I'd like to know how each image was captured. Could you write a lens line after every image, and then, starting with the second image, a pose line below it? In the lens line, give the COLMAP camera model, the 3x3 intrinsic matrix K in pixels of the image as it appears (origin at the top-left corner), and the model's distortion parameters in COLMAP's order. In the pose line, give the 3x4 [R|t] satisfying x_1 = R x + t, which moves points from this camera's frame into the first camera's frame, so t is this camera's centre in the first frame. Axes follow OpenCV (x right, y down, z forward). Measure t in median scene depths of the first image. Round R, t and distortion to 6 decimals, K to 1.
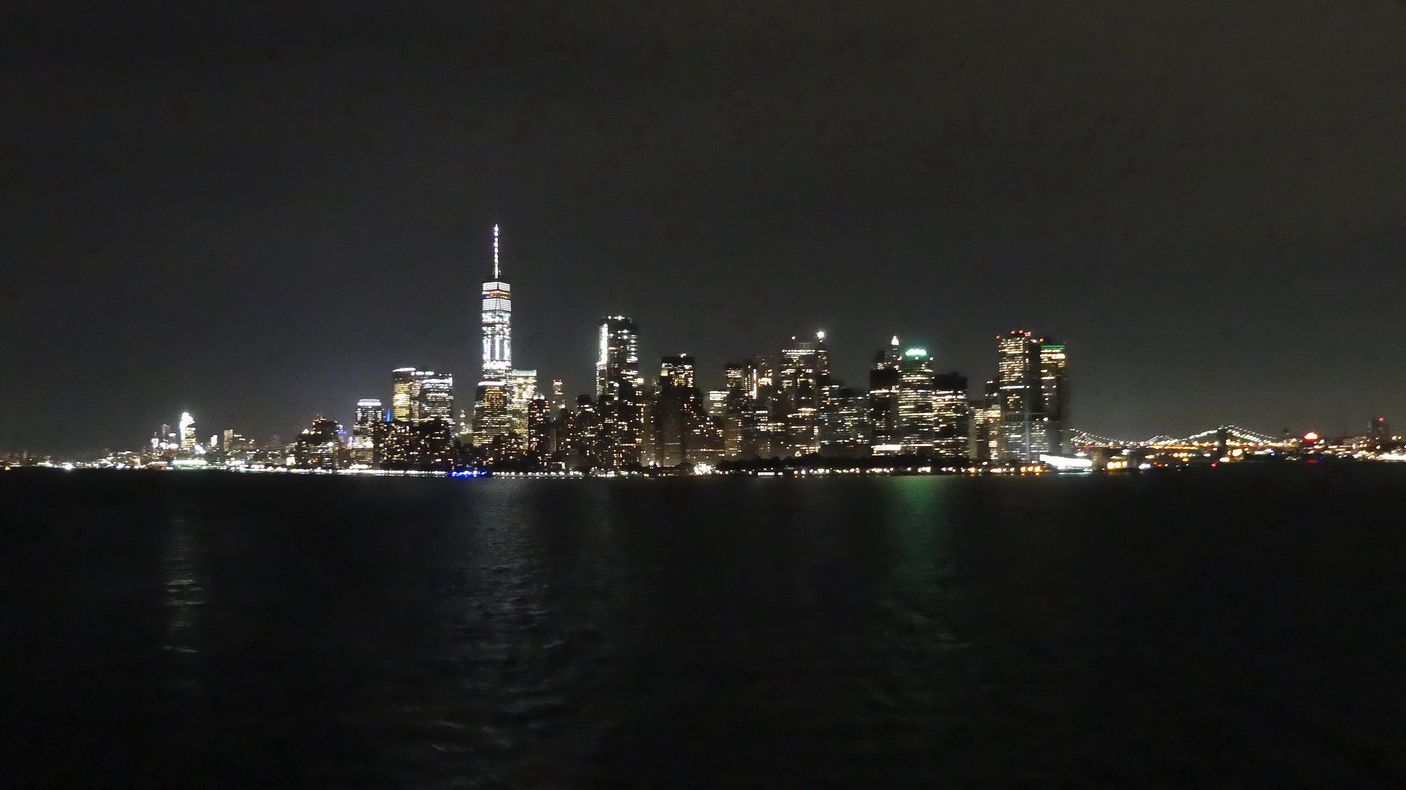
lens RADIAL K [[1116.1, 0, 703.0], [0, 1116.1, 395.0], [0, 0, 1]] dist [-0.010314, -0.003641]
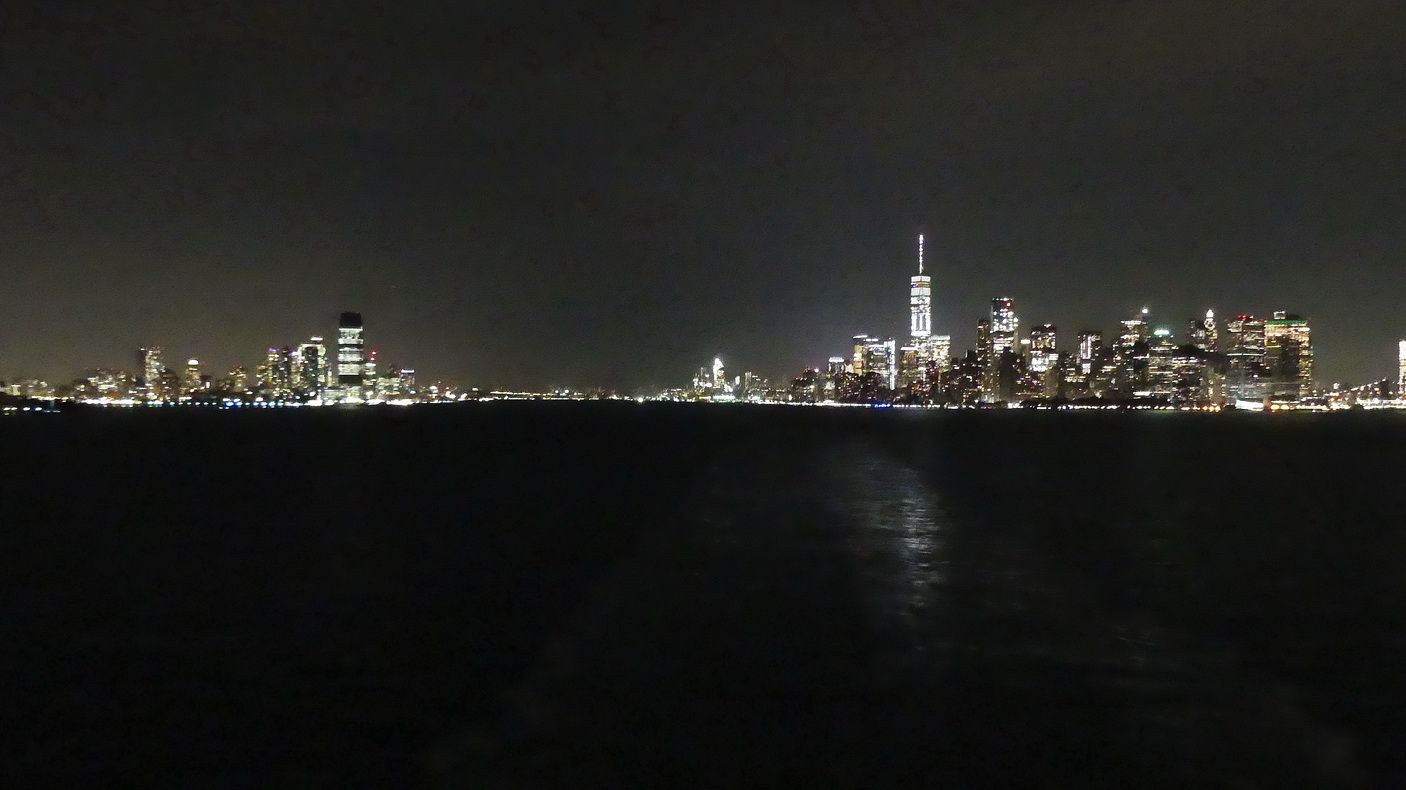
lens RADIAL K [[1116.1, 0, 703.0], [0, 1116.1, 395.0], [0, 0, 1]] dist [-0.010314, -0.003641]
pose [[0.904192, 0.012479, -0.426945, 0.181296], [0.010928, 0.998570, 0.052330, -0.025472], [0.426987, -0.051982, 0.902762, -0.441107]]
